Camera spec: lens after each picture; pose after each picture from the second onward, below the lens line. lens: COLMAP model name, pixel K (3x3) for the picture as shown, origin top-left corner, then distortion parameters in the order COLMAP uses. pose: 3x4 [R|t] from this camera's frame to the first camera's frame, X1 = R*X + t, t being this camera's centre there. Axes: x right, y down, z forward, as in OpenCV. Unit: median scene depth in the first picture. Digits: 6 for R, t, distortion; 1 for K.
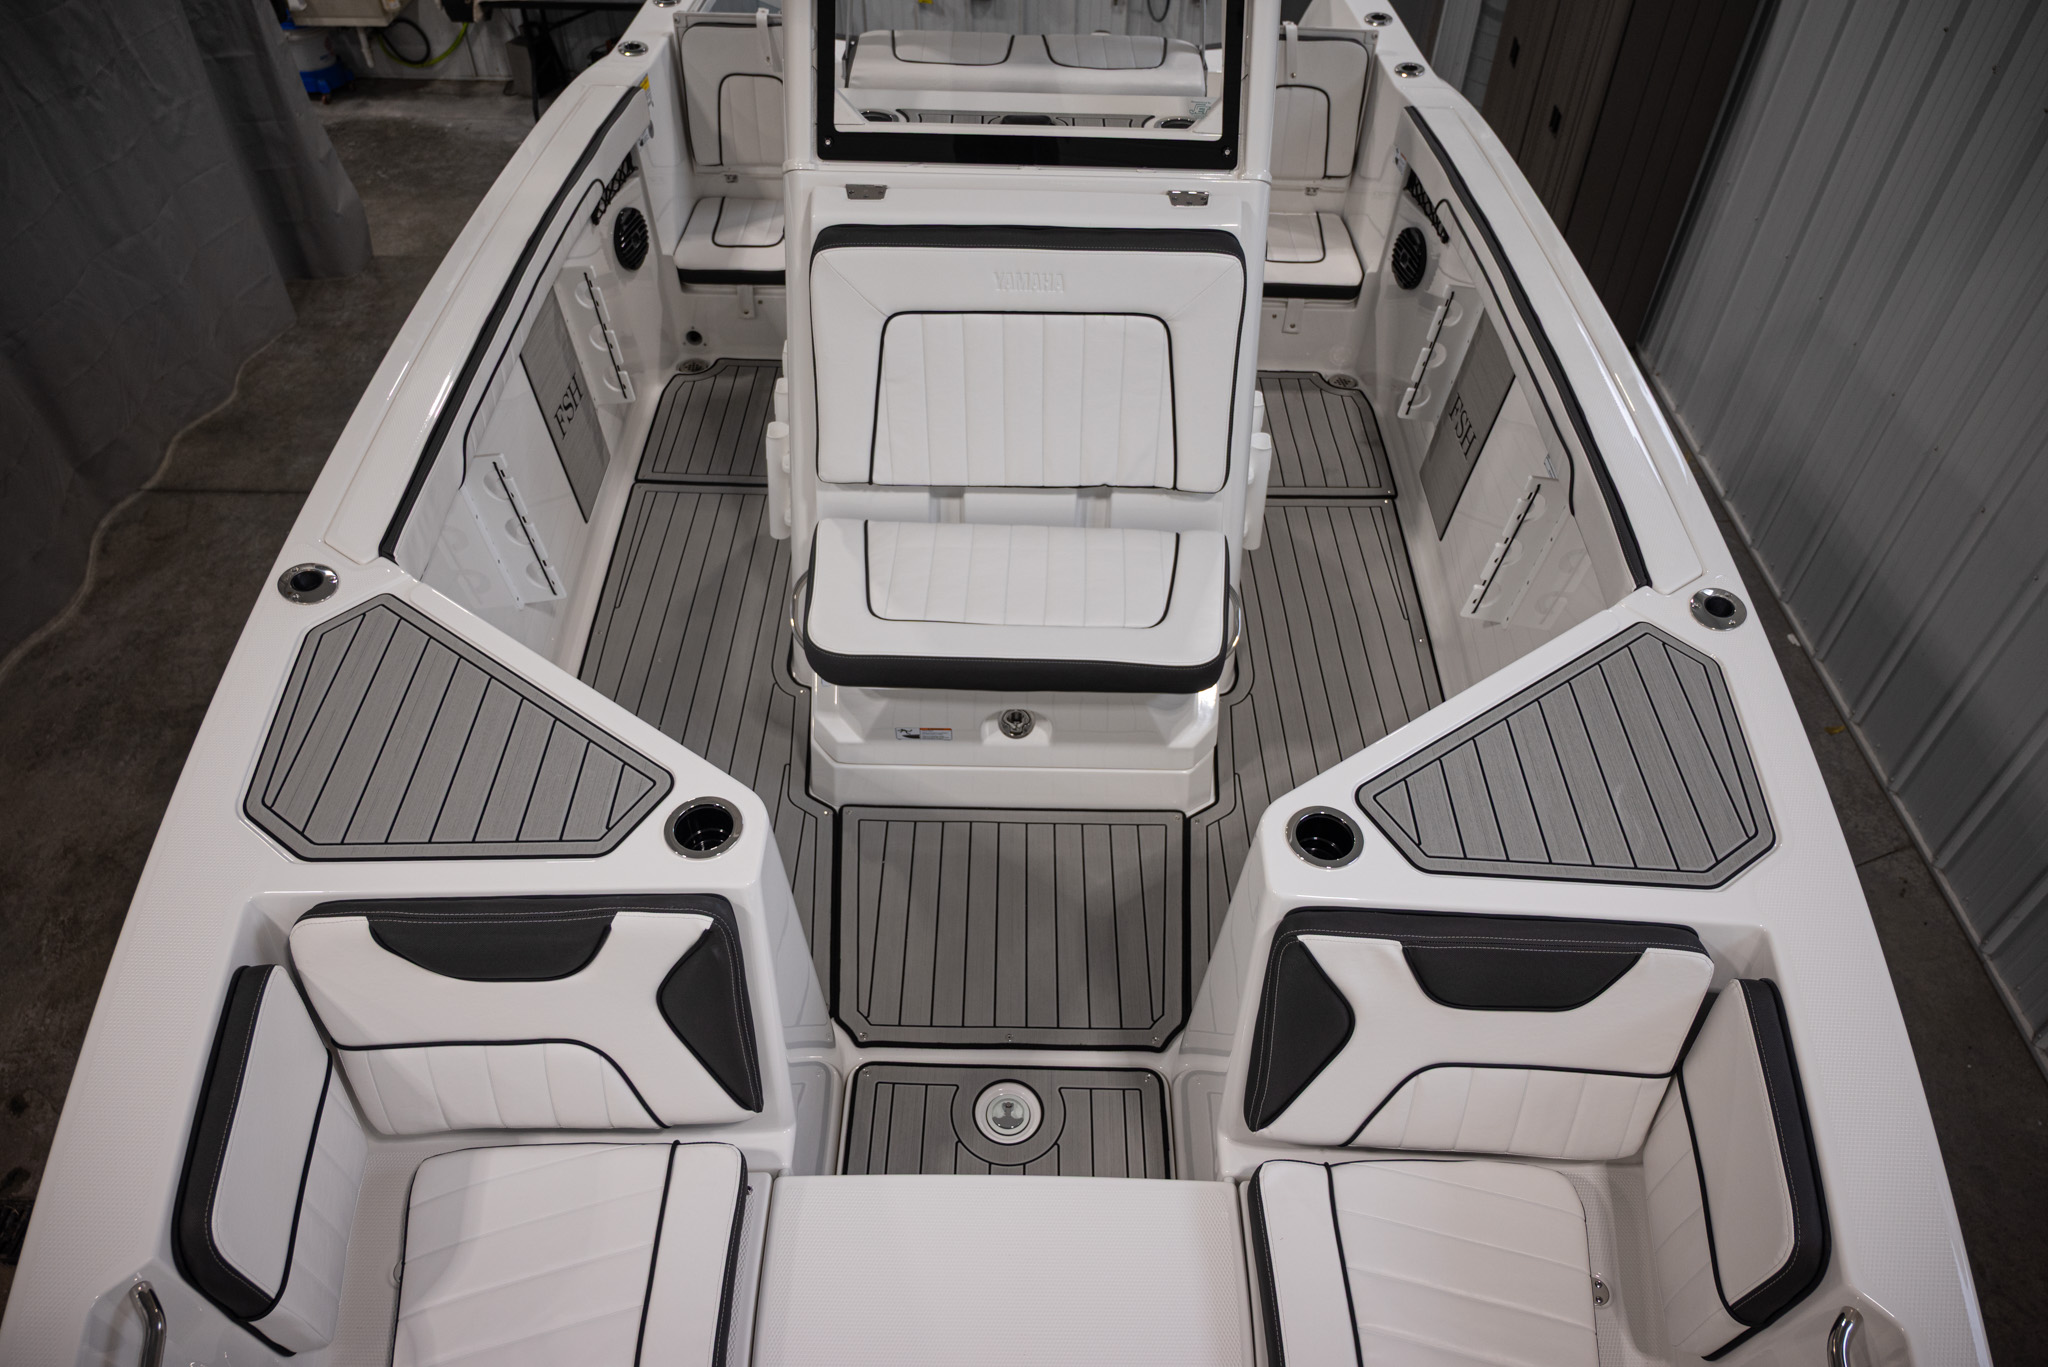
lens RADIAL K [[1348.7, 0, 1024.0], [0, 1348.7, 683.5], [0, 0, 1]] dist [-0.017524, 0.003485]
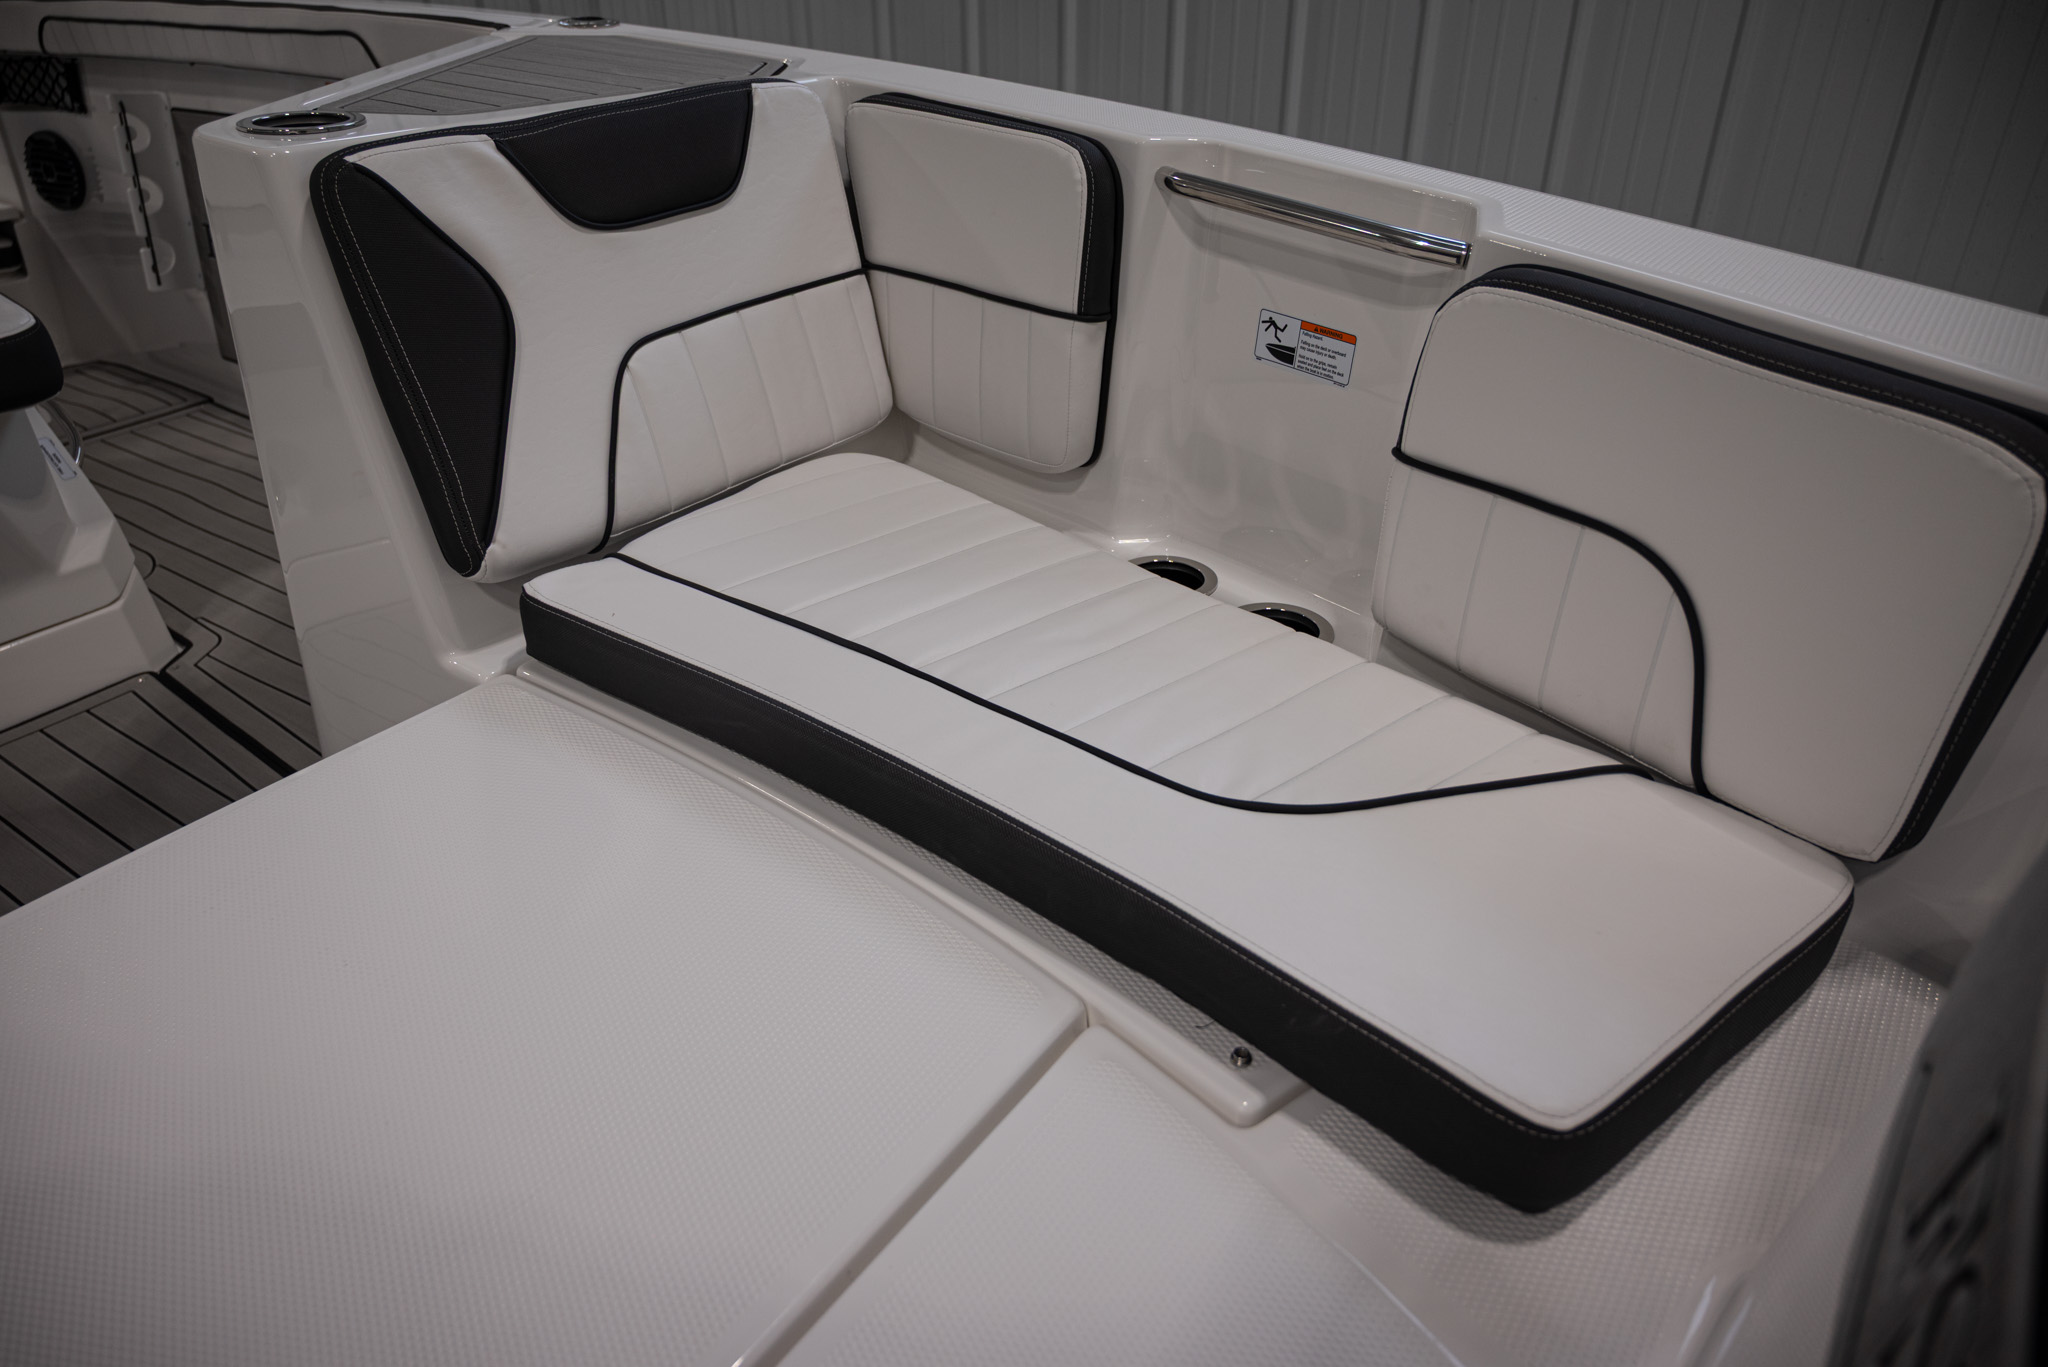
lens RADIAL K [[1348.7, 0, 1024.0], [0, 1348.7, 683.5], [0, 0, 1]] dist [-0.017524, 0.003485]
pose [[0.570466, -0.439967, 0.693540, -0.096395], [0.594341, 0.803935, 0.021129, 0.345156], [-0.566857, 0.400146, 0.720108, 0.287951]]
